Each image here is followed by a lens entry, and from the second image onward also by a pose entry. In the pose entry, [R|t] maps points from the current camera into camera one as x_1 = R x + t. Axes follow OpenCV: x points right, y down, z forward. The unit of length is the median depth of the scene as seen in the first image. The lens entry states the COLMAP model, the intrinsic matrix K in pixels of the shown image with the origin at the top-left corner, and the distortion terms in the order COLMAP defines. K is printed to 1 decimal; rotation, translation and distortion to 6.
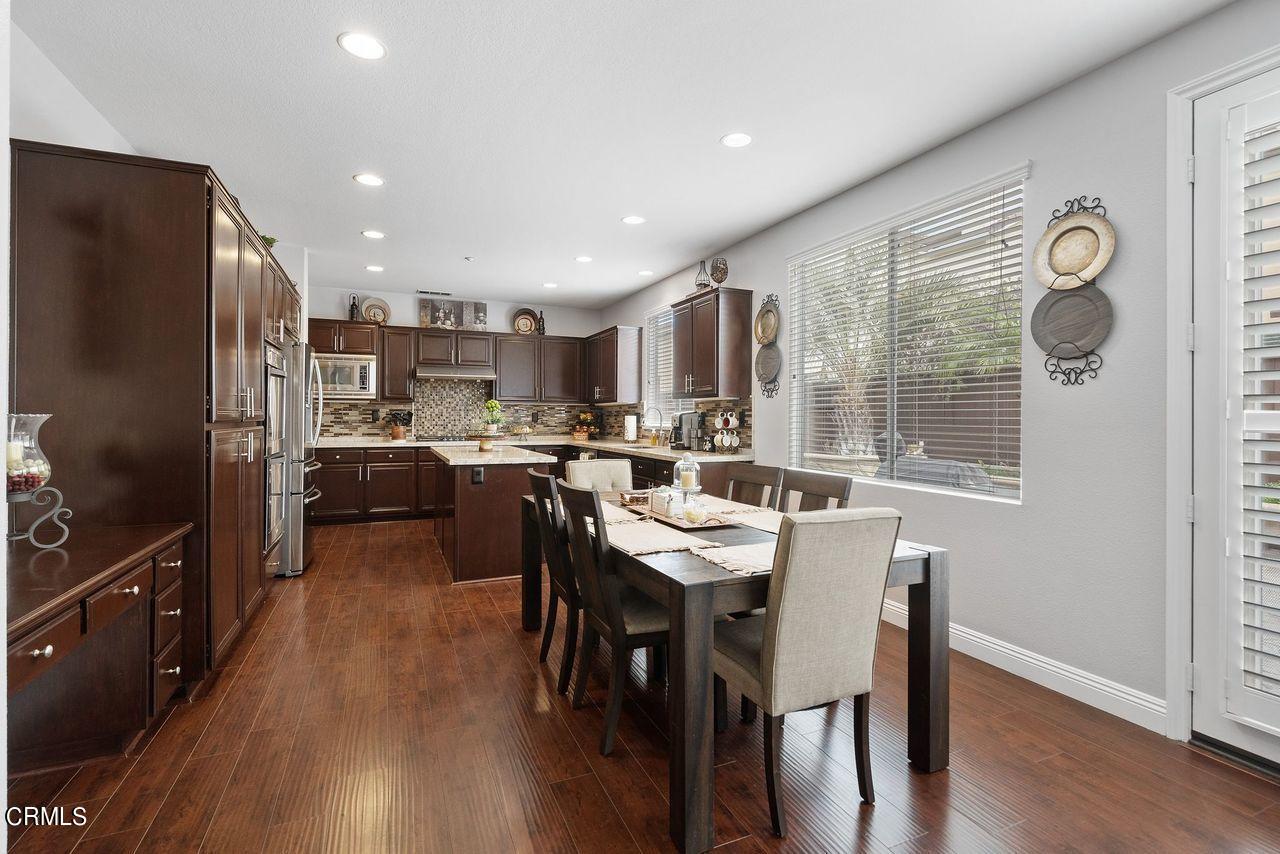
lens RADIAL K [[585.0, 0, 643.2], [0, 585.0, 412.5], [0, 0, 1]] dist [-0.009520, 0.003177]
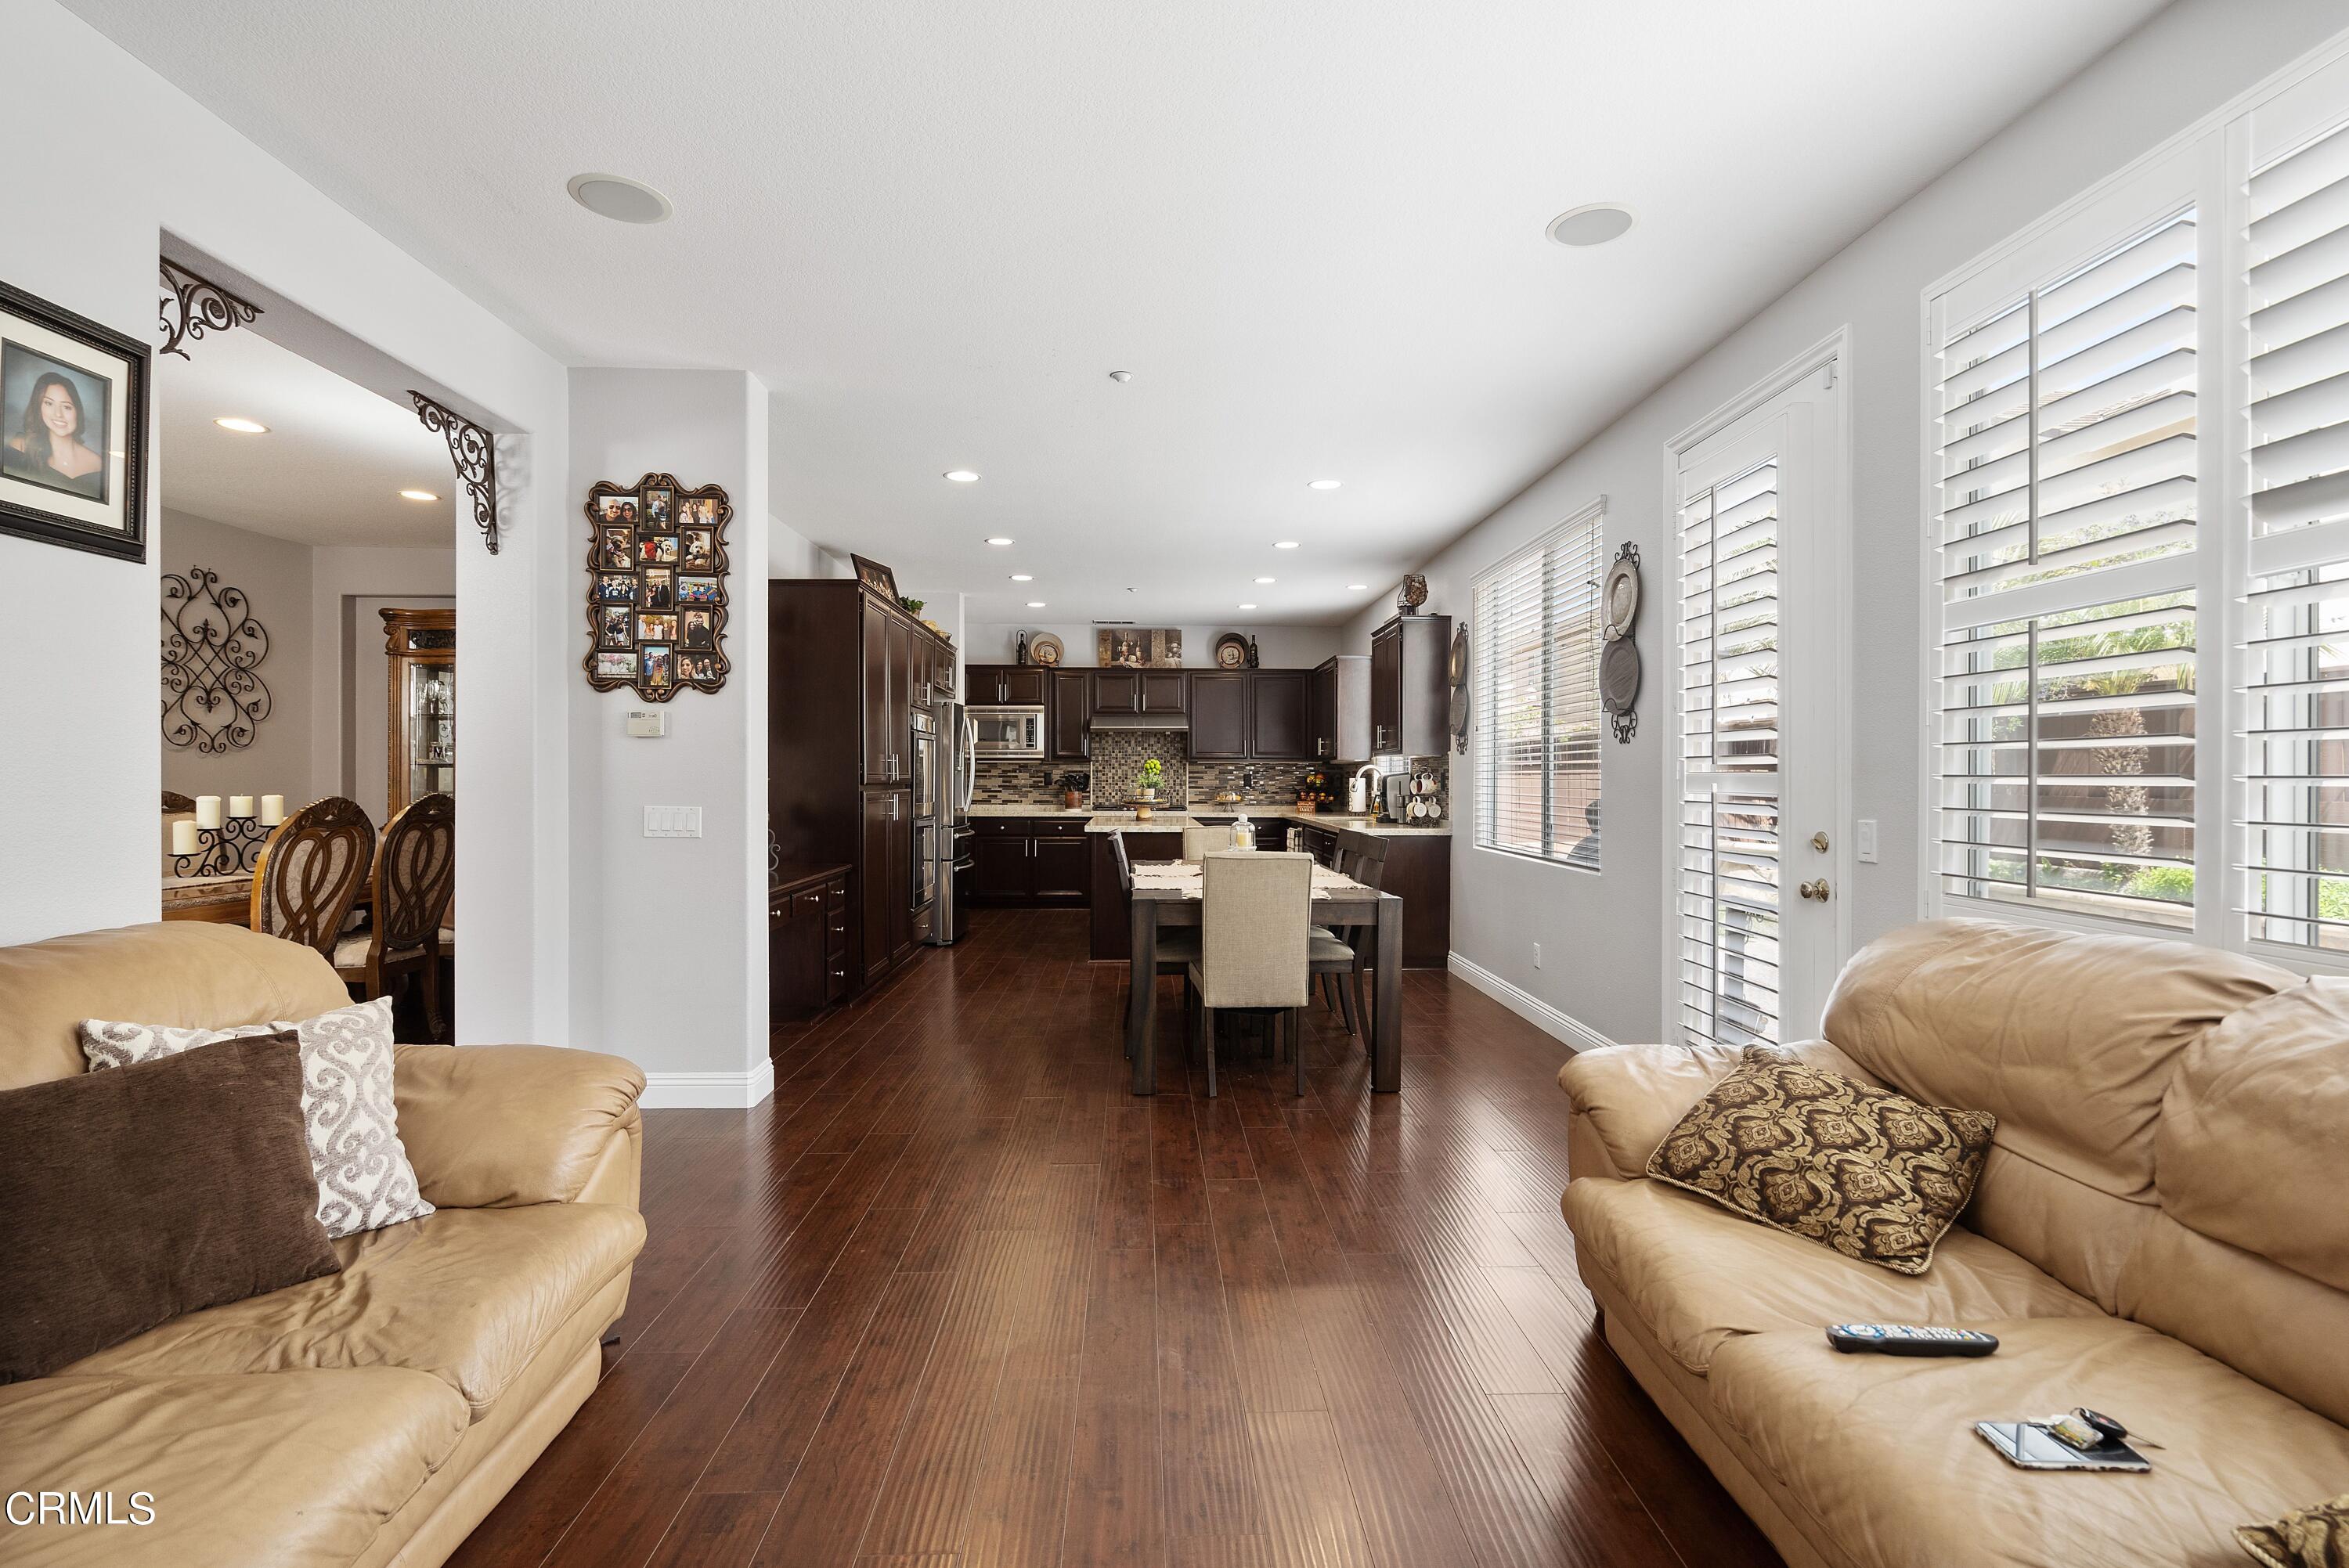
lens RADIAL K [[1073.4, 0, 1175.3], [0, 1073.4, 778.5], [0, 0, 1]] dist [-0.009520, 0.003177]
pose [[0.927045, -0.002414, -0.374942, 0.269816], [0.004642, 0.999977, 0.005041, -0.001648], [0.374921, -0.006414, 0.927034, -0.320368]]
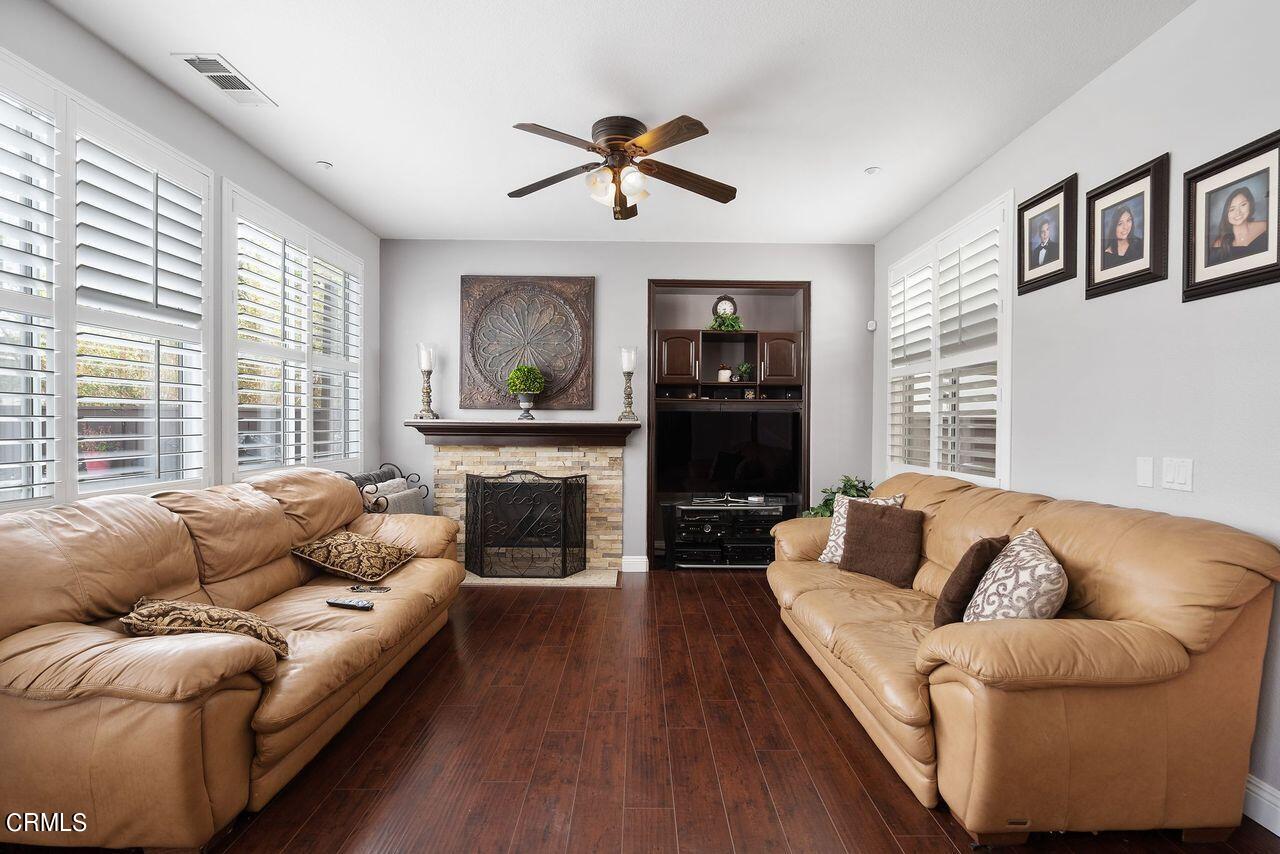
lens RADIAL K [[585.0, 0, 641.2], [0, 585.0, 431.8], [0, 0, 1]] dist [-0.009520, 0.003177]
pose [[-0.915135, -0.018615, 0.402718, 0.007610], [-0.015486, 0.999819, 0.011023, 0.000779], [-0.402851, 0.003851, -0.915258, 0.214027]]
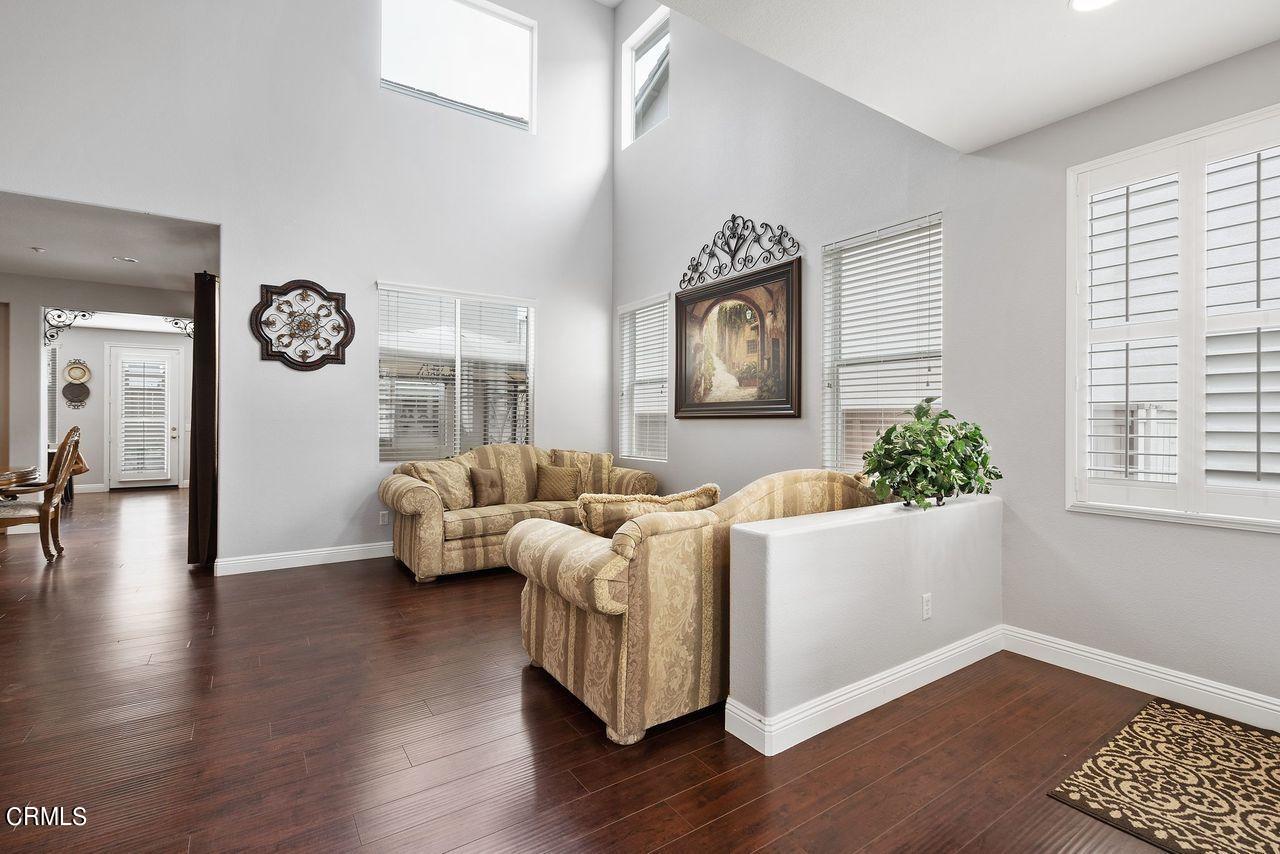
lens RADIAL K [[585.0, 0, 650.0], [0, 585.0, 419.4], [0, 0, 1]] dist [-0.009520, 0.003177]
pose [[-0.189506, -0.003498, 0.981873, -1.359314], [-0.009782, 0.999951, 0.001675, -0.009797], [-0.981831, -0.009287, -0.189531, -0.715748]]
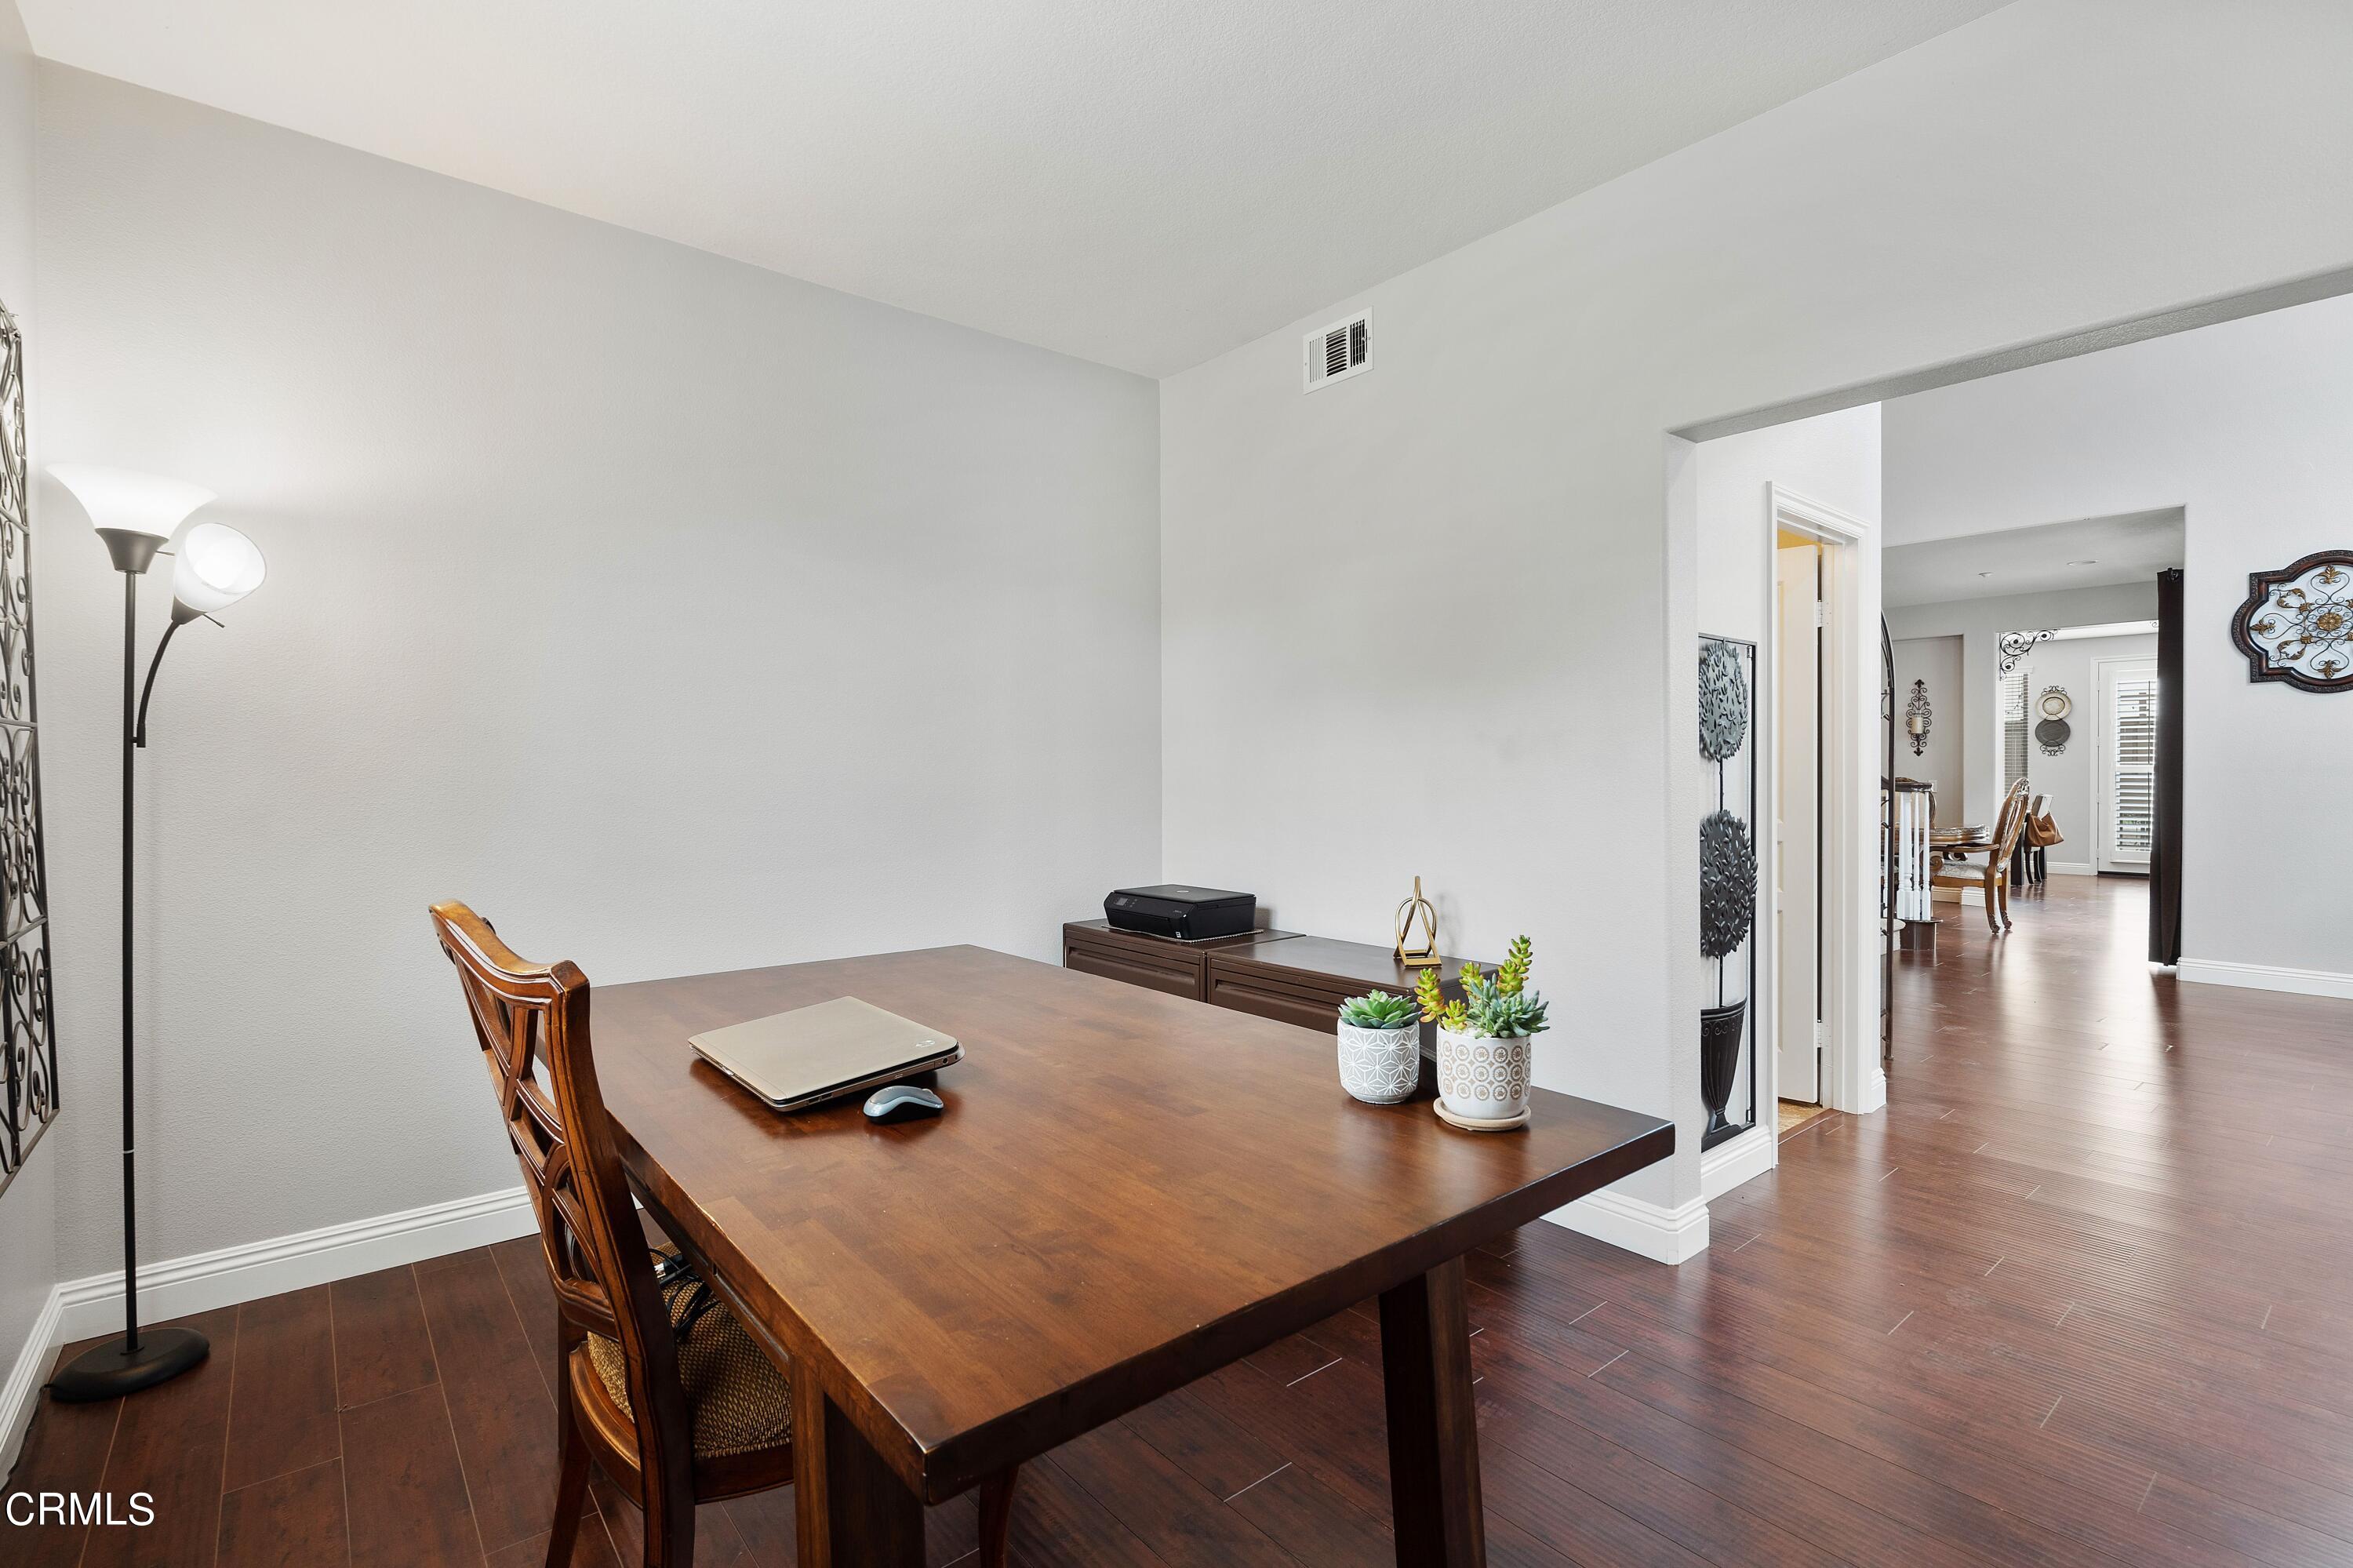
lens RADIAL K [[1075.4, 0, 1167.4], [0, 1075.4, 780.8], [0, 0, 1]] dist [-0.009520, 0.003177]
pose [[0.965296, -0.011108, 0.260923, -1.673401], [0.007605, 0.999867, 0.014431, -0.013637], [-0.261048, -0.011946, 0.965252, -1.003245]]
